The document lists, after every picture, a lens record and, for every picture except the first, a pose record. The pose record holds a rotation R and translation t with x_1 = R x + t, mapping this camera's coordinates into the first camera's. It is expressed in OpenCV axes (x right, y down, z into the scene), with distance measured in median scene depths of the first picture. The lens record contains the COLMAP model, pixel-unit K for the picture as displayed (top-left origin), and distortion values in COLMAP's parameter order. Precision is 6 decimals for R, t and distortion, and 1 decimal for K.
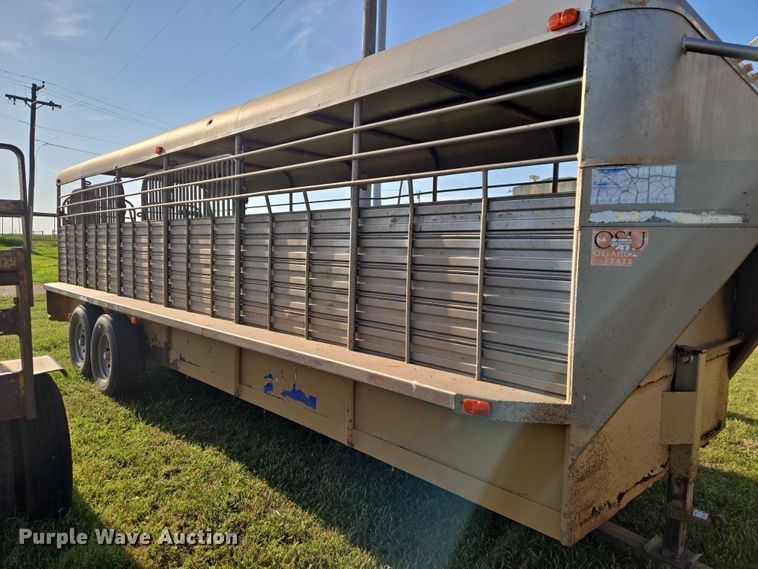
lens RADIAL K [[507.4, 0, 378.0], [0, 507.4, 285.7], [0, 0, 1]] dist [0.067075, -0.052735]
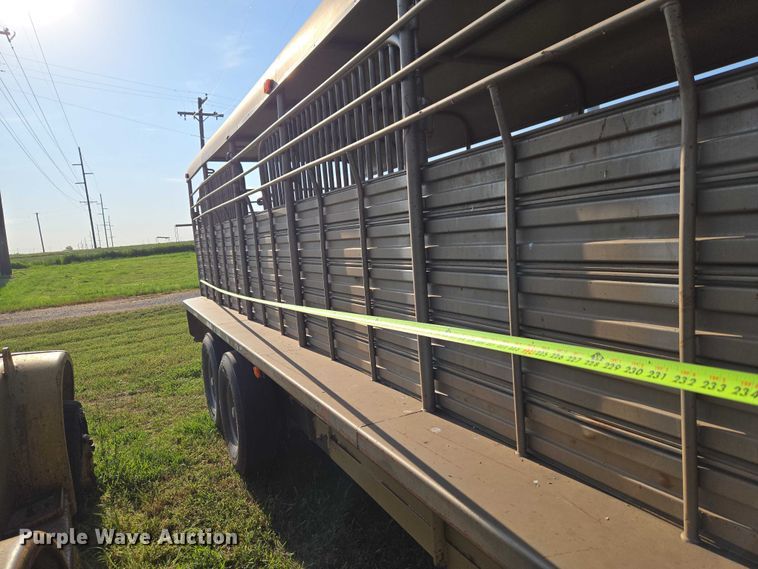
lens RADIAL K [[507.4, 0, 374.1], [0, 507.4, 281.6], [0, 0, 1]] dist [0.067075, -0.052735]
pose [[0.949549, -0.070891, -0.305500, -0.142242], [0.081634, 0.996408, 0.022518, -0.041846], [0.302807, -0.046321, 0.951926, 0.452338]]
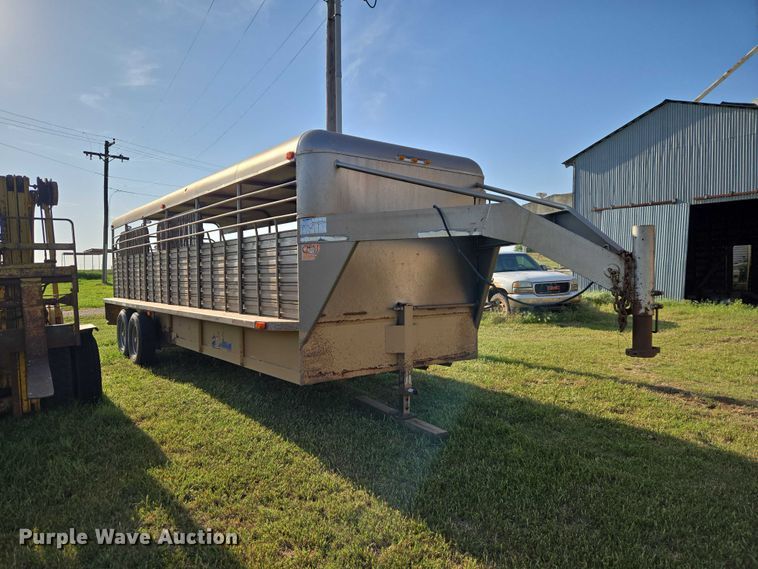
lens RADIAL K [[516.1, 0, 376.8], [0, 516.1, 285.5], [0, 0, 1]] dist [0.051562, -0.001045]
pose [[0.991906, -0.038561, -0.120980, 0.415367], [0.033213, 0.998393, -0.045914, 0.077032], [0.122556, 0.041524, 0.991593, -0.508741]]
